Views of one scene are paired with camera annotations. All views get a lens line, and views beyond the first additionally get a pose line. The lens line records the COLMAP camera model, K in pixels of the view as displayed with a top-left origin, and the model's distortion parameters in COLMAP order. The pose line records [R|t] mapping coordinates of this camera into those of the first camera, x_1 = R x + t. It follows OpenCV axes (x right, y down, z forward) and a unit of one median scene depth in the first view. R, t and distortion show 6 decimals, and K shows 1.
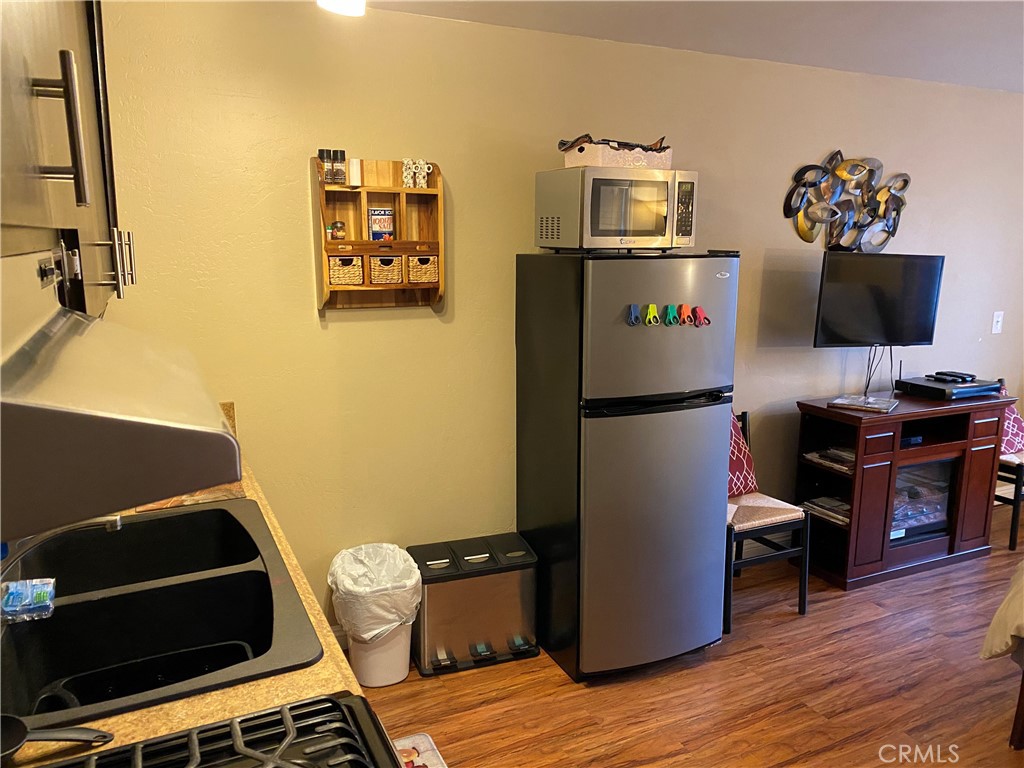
lens RADIAL K [[779.1, 0, 518.6], [0, 779.1, 391.7], [0, 0, 1]] dist [0.039024, -0.055500]
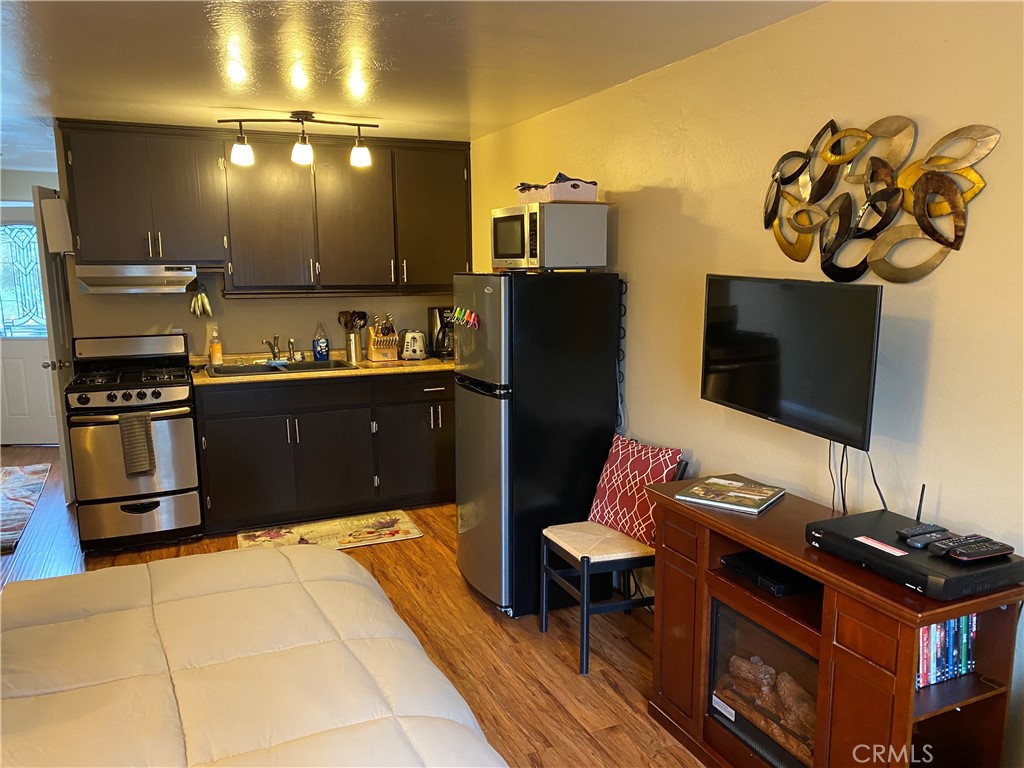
lens RADIAL K [[779.1, 0, 529.4], [0, 779.1, 391.5], [0, 0, 1]] dist [0.039024, -0.055500]
pose [[-0.015331, 0.158810, -0.987190, 1.088961], [-0.185387, 0.969736, 0.158881, -0.146966], [0.982546, 0.185448, 0.014574, 0.786964]]
